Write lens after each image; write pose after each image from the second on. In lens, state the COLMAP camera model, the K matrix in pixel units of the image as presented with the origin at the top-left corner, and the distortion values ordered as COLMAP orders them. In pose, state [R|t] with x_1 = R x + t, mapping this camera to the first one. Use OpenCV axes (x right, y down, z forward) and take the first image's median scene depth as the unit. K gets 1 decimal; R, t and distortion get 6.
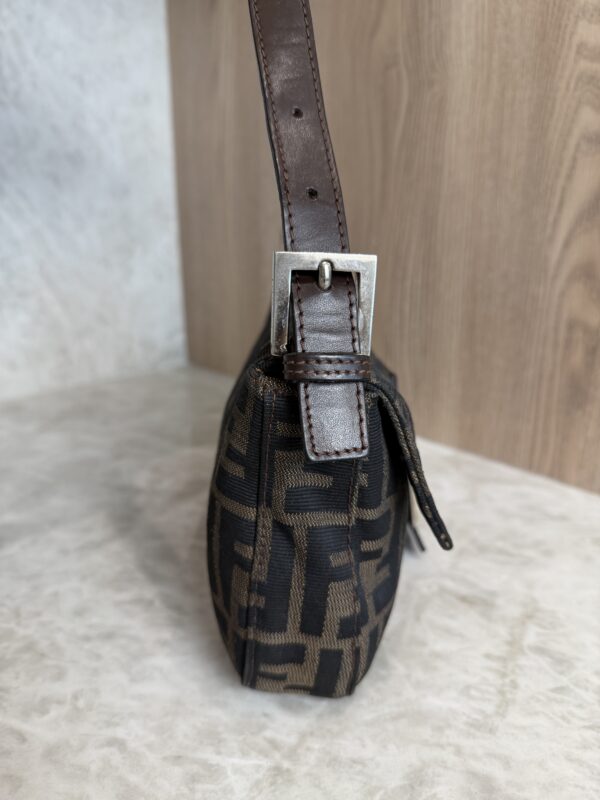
lens RADIAL K [[603.7, 0, 302.1], [0, 603.7, 399.1], [0, 0, 1]] dist [-0.051140, 0.006986]
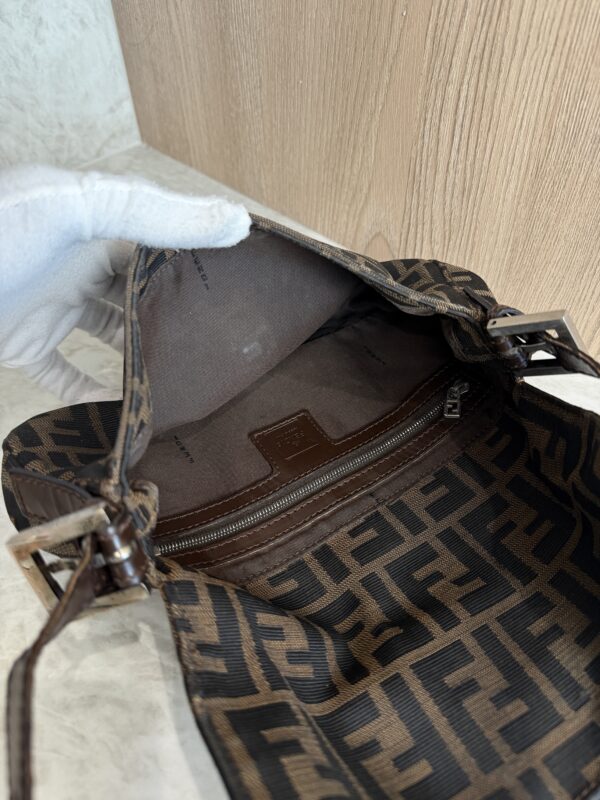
lens RADIAL K [[586.1, 0, 306.1], [0, 586.1, 396.7], [0, 0, 1]] dist [-0.037734, 0.003141]
pose [[0.999315, -0.033911, 0.014833, -0.010175], [0.021806, 0.863221, 0.504355, -0.455484], [-0.029908, -0.503686, 0.863369, 0.553496]]
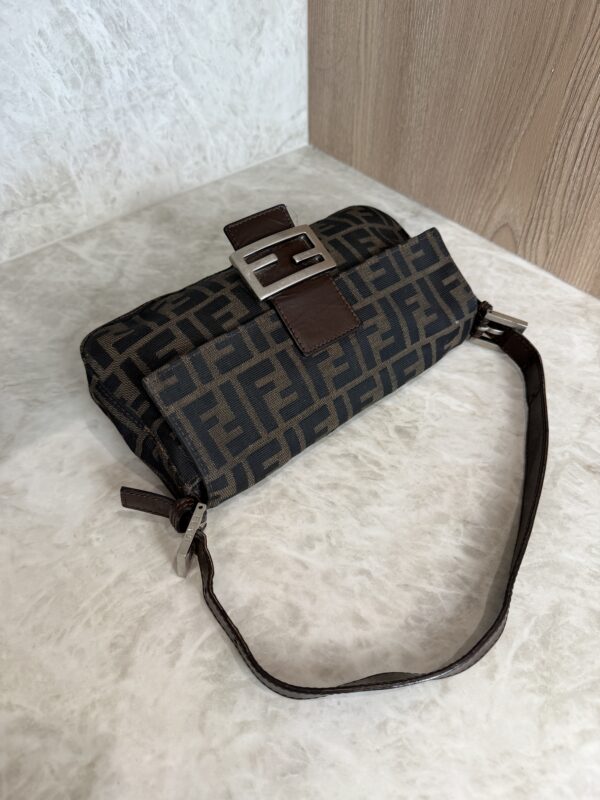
lens RADIAL K [[586.1, 0, 299.4], [0, 586.1, 398.7], [0, 0, 1]] dist [-0.003080, -0.023015]
pose [[0.996303, 0.055881, -0.065255, -0.372033], [-0.015358, 0.863165, 0.504688, -0.560163], [0.084528, -0.501820, 0.860832, -0.129387]]
